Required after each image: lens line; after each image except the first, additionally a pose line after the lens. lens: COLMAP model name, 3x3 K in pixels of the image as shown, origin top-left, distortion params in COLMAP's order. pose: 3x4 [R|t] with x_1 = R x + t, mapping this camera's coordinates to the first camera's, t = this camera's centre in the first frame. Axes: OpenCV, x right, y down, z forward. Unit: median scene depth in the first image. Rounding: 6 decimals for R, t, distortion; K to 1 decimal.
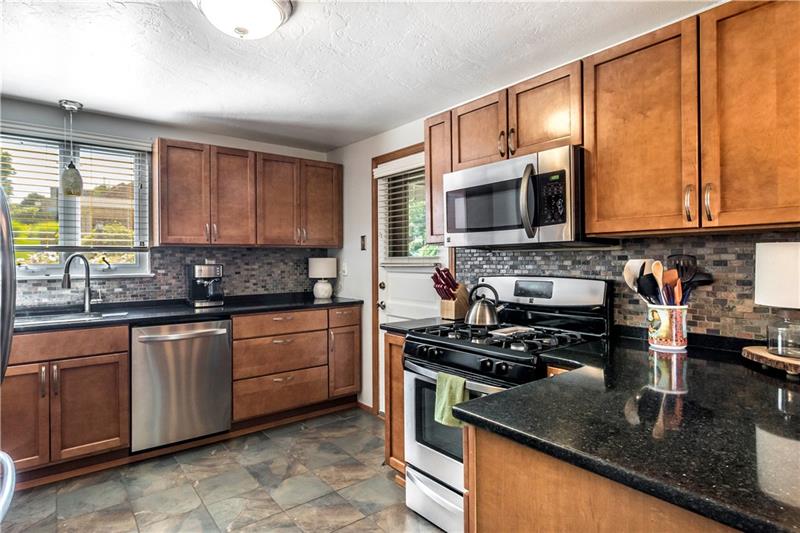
lens RADIAL K [[429.7, 0, 396.2], [0, 429.7, 261.9], [0, 0, 1]] dist [0.000306, 0.000471]
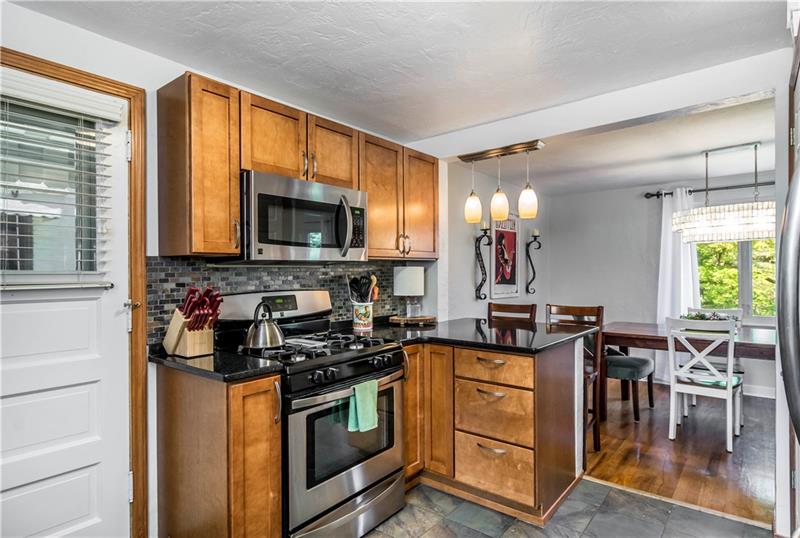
lens RADIAL K [[432.4, 0, 400.5], [0, 432.4, 275.0], [0, 0, 1]] dist [-0.000686, -0.000016]
pose [[-0.217391, 0.000453, 0.976085, -0.820802], [0.010709, 0.999941, 0.001921, -0.004674], [-0.976026, 0.010871, -0.217383, 0.999118]]
